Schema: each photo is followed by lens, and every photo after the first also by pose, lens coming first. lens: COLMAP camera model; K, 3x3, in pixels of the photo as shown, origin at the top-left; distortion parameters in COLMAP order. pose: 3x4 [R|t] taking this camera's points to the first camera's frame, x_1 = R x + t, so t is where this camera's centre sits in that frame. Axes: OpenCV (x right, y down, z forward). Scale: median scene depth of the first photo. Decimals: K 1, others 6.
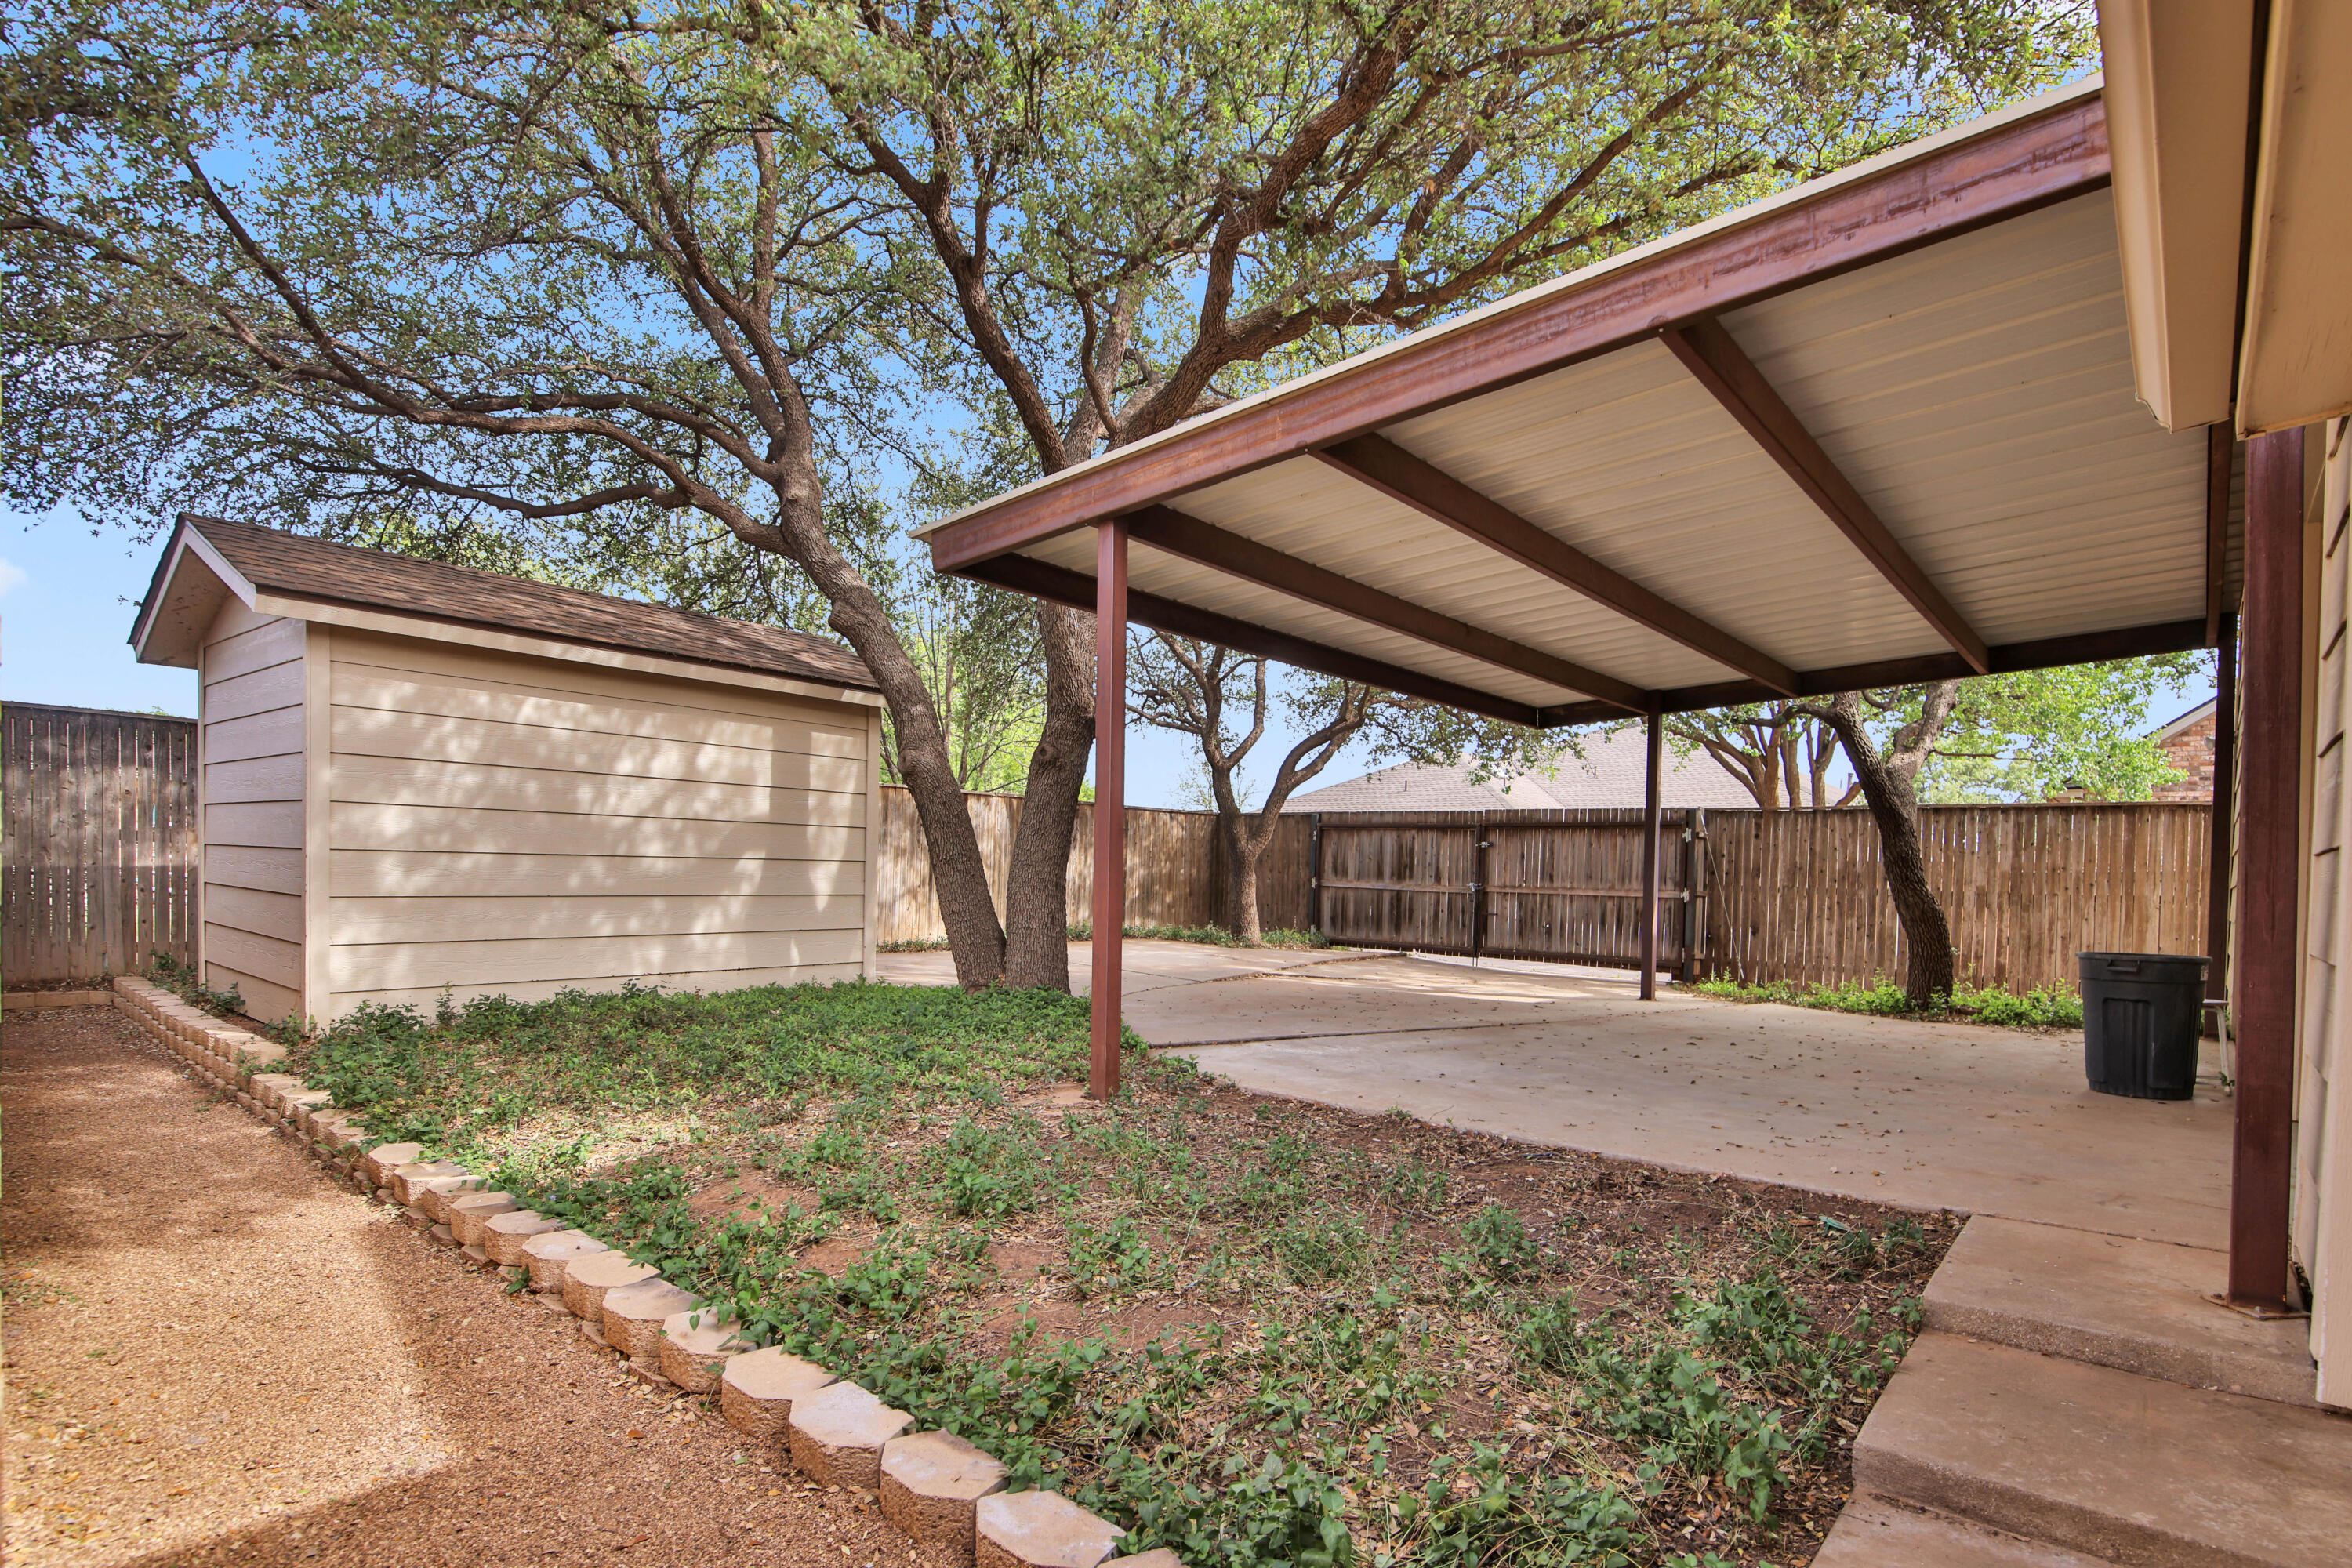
lens RADIAL K [[1091.9, 0, 1170.6], [0, 1091.9, 861.2], [0, 0, 1]] dist [0.004978, -0.011220]
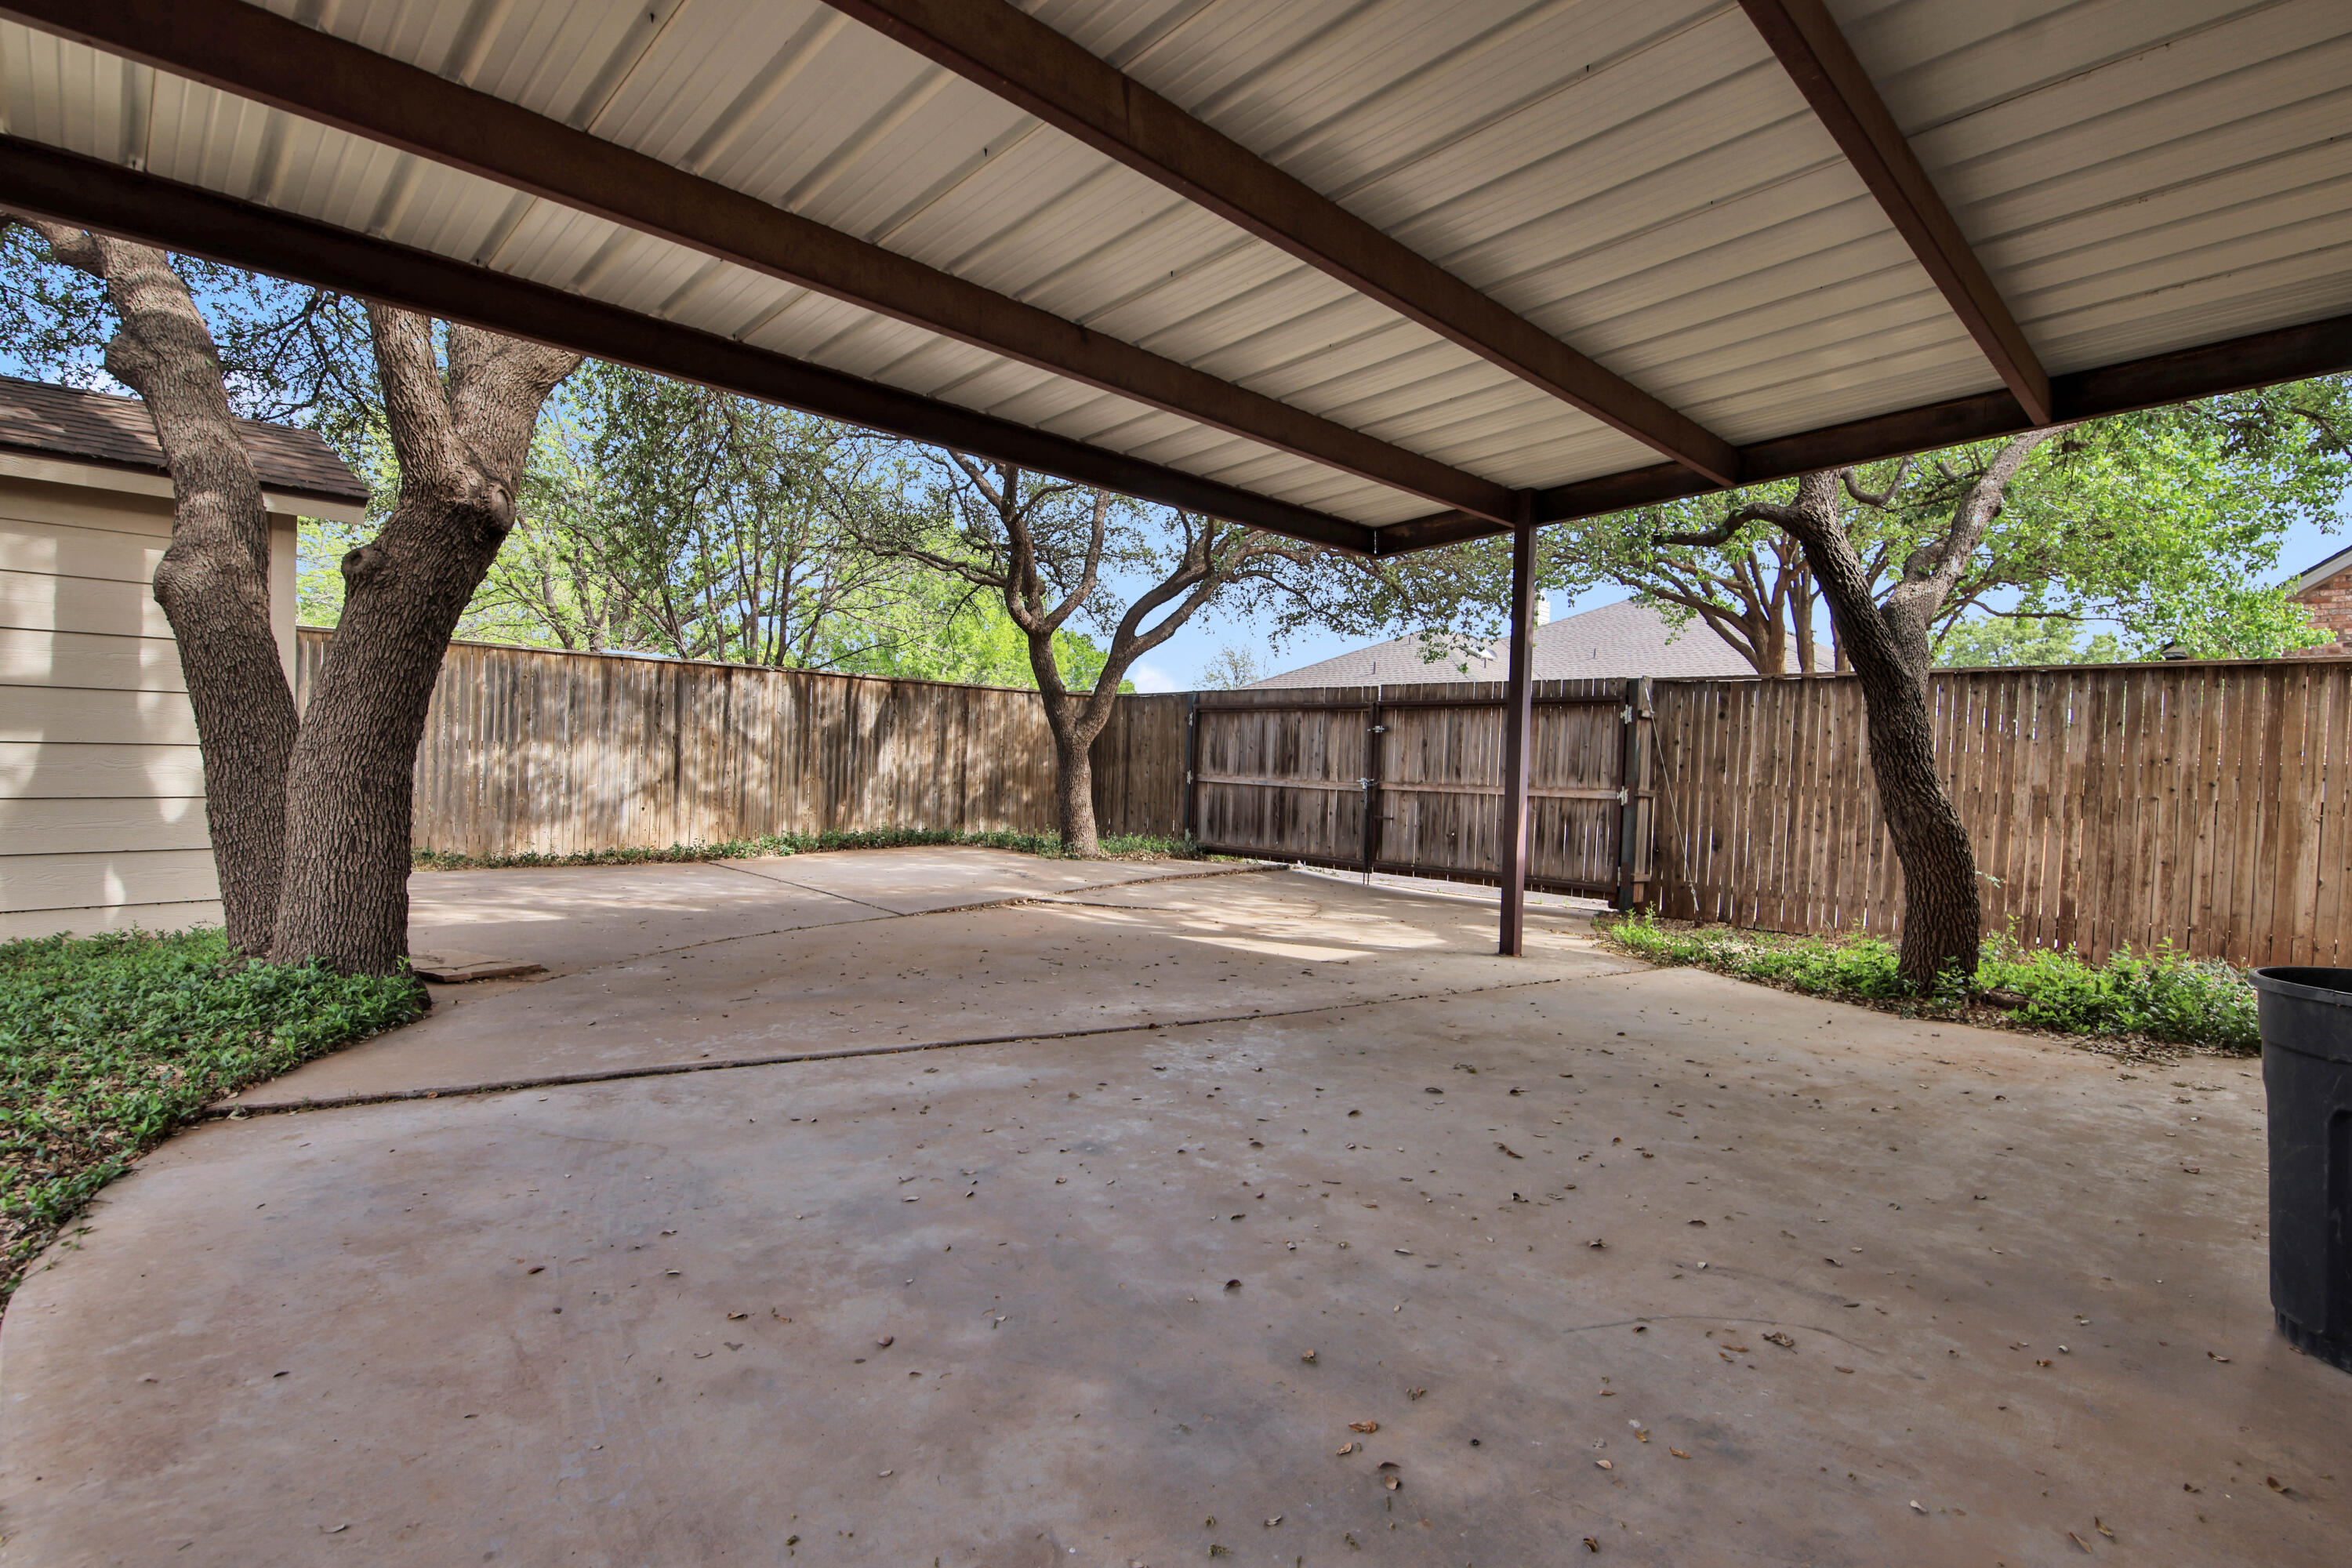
lens RADIAL K [[1091.9, 0, 1128.2], [0, 1091.9, 781.0], [0, 0, 1]] dist [0.004978, -0.011220]
pose [[0.997823, 0.001834, -0.065930, 0.175212], [-0.000239, 0.999707, 0.024191, 0.003005], [0.065955, -0.024122, 0.997531, 0.226159]]
